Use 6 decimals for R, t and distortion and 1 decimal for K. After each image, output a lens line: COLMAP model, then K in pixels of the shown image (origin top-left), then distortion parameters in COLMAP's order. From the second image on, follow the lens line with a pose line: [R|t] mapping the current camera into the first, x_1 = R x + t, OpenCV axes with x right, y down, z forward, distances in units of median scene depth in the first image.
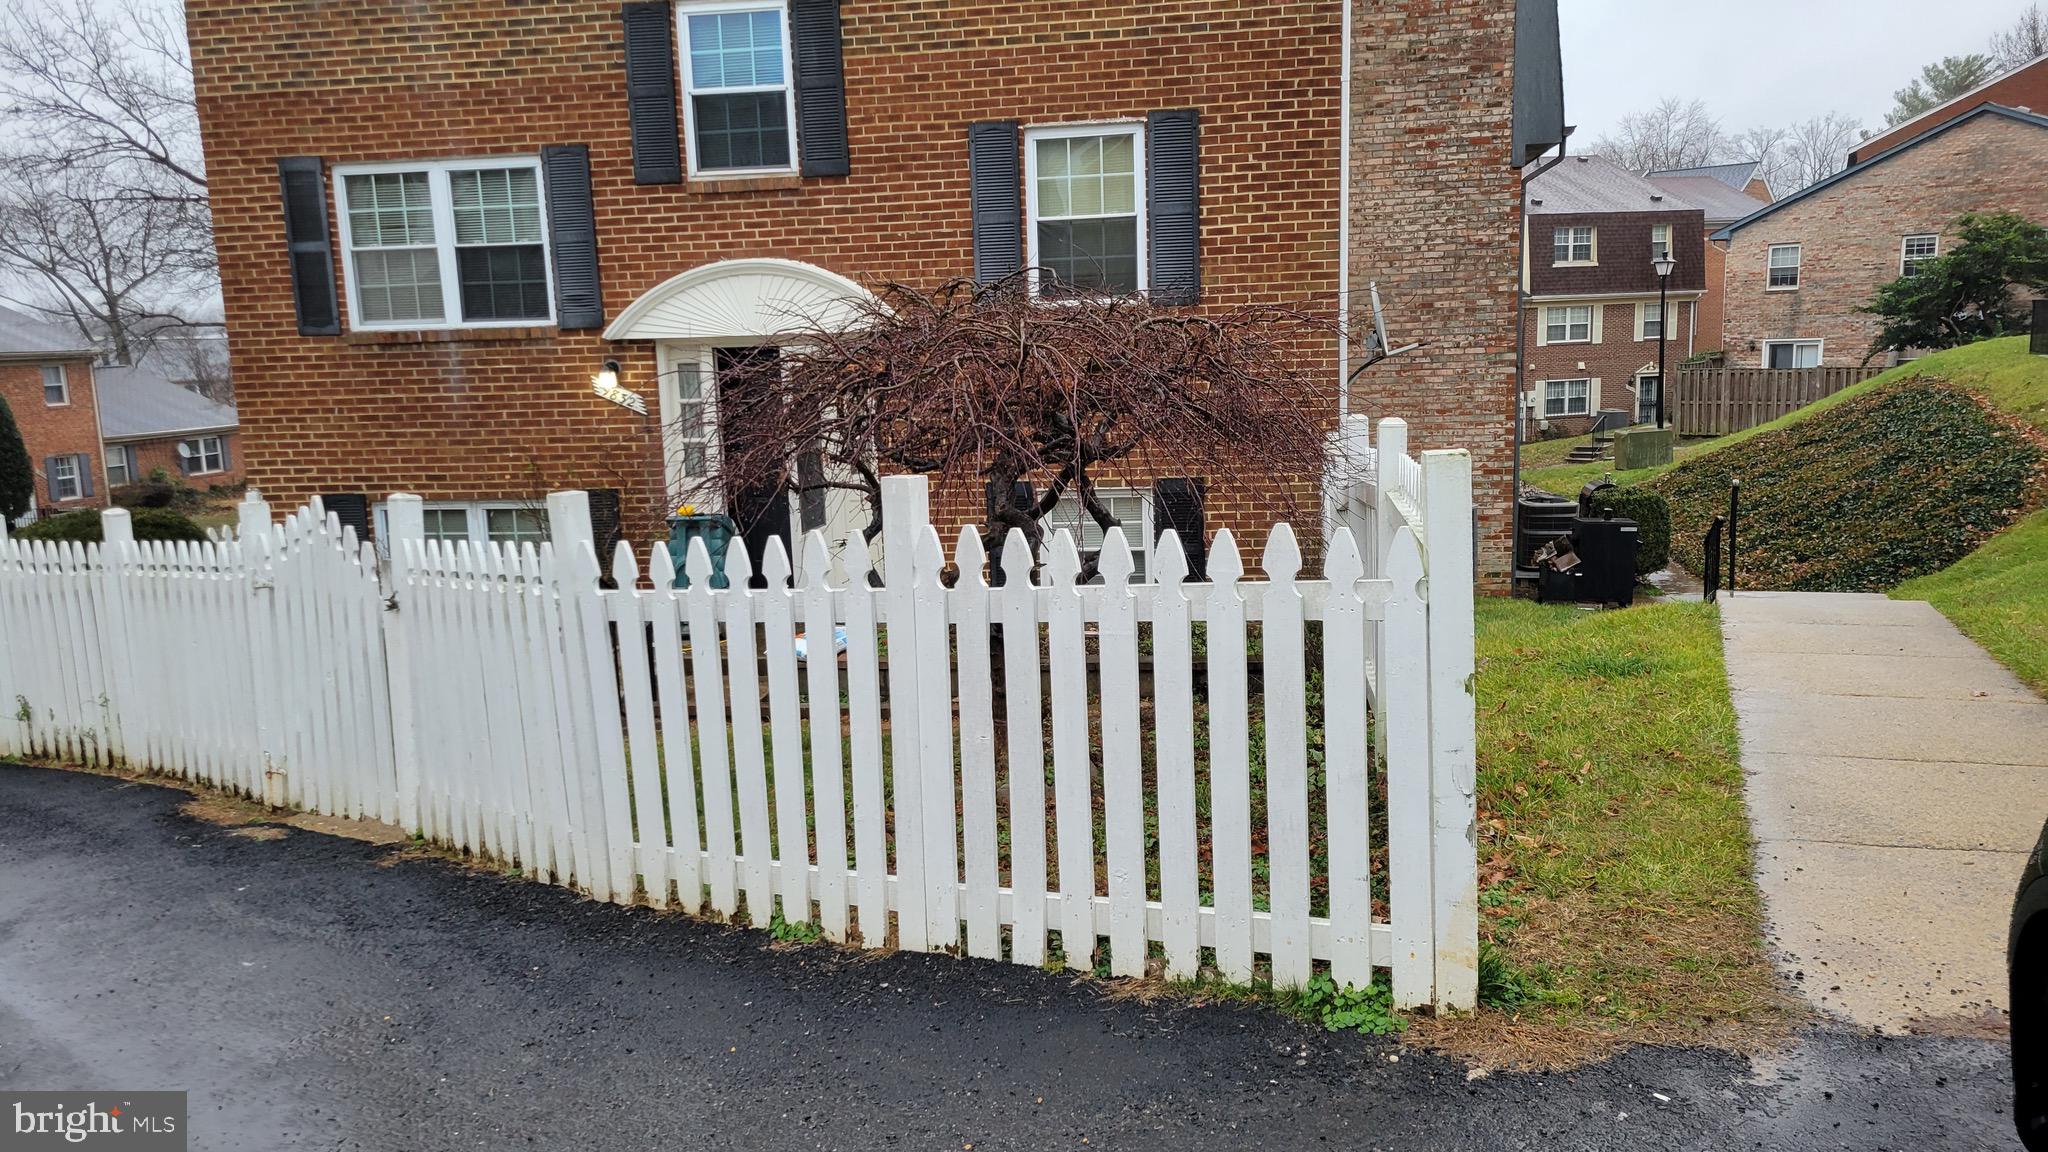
lens RADIAL K [[1551.4, 0, 1016.6], [0, 1551.4, 605.8], [0, 0, 1]] dist [0.069085, -0.049356]
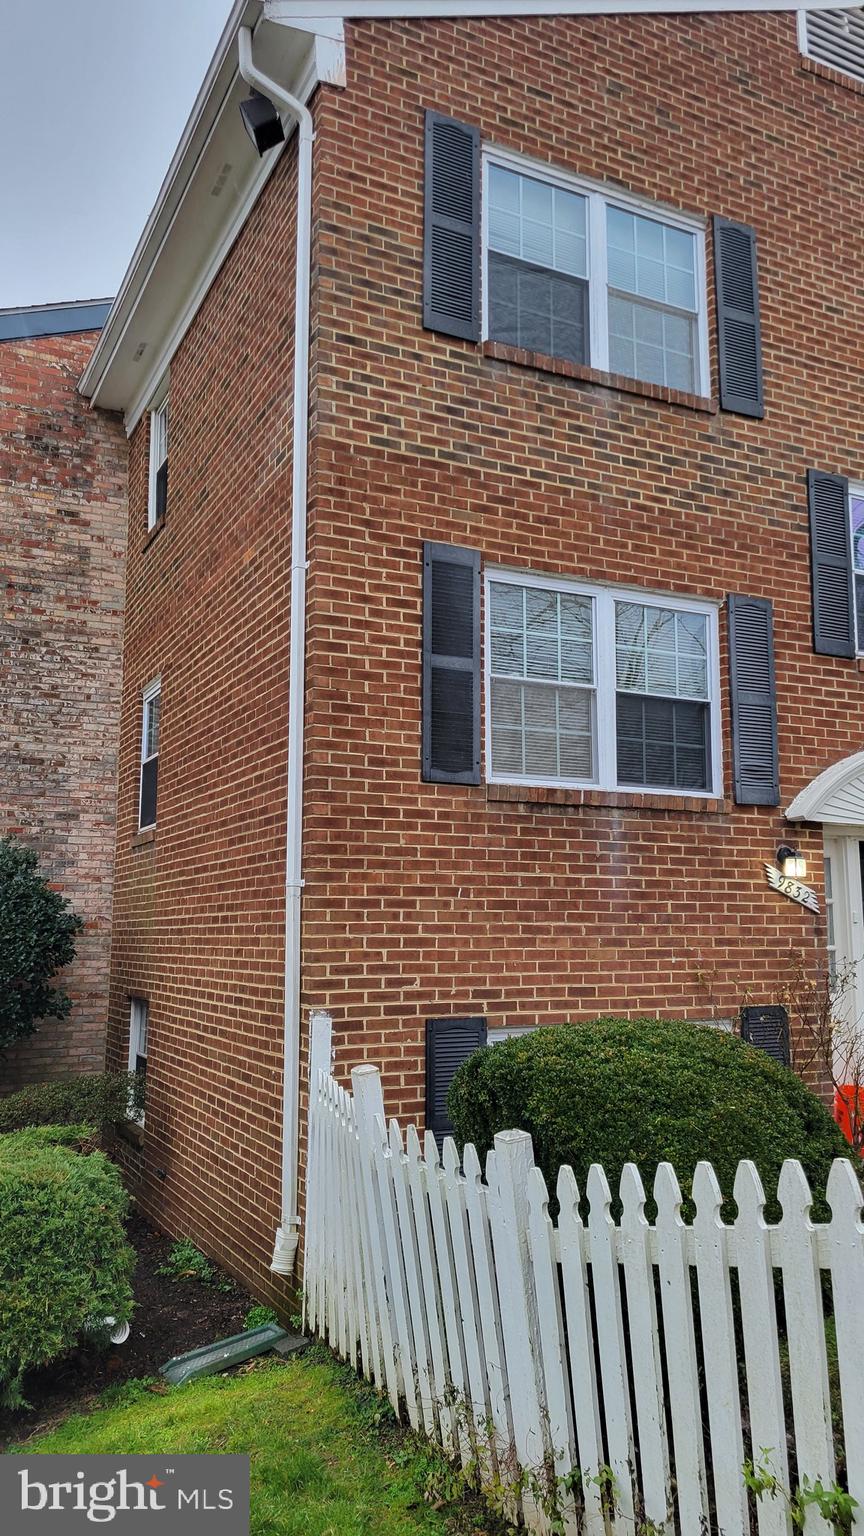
lens RADIAL K [[1163.5, 0, 434.8], [0, 1163.5, 760.3], [0, 0, 1]] dist [0.069085, -0.049356]
pose [[0.798257, 0.122636, 0.589700, -0.771033], [0.075507, 0.950954, -0.299975, -0.028397], [-0.597566, 0.283984, 0.749846, 0.628397]]
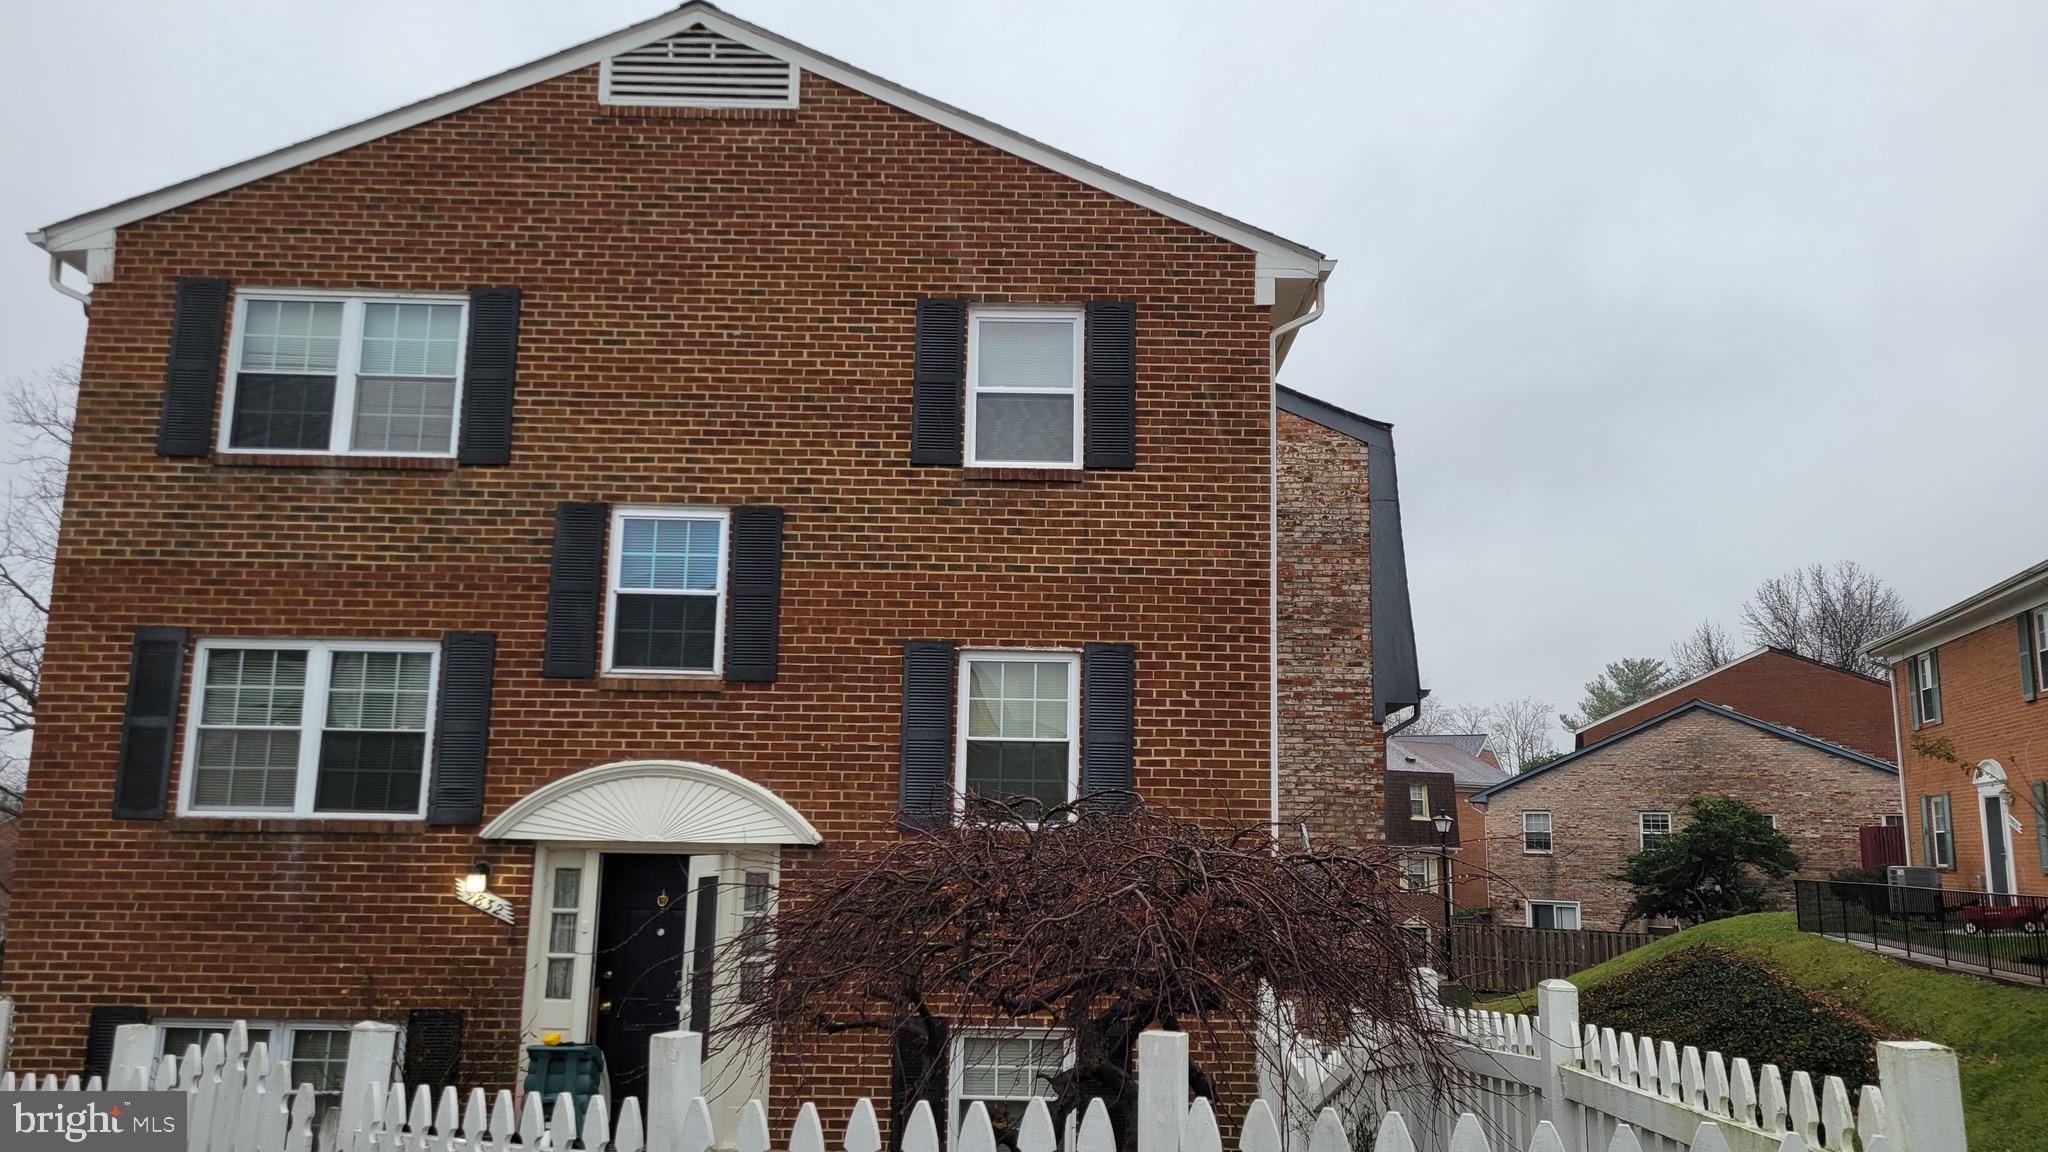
lens RADIAL K [[1551.4, 0, 1031.7], [0, 1551.4, 576.4], [0, 0, 1]] dist [0.069085, -0.049356]
pose [[0.985799, 0.081438, 0.146863, -0.092359], [-0.026072, 0.938161, -0.345216, -0.007540], [-0.165895, 0.336485, 0.926961, 0.051893]]
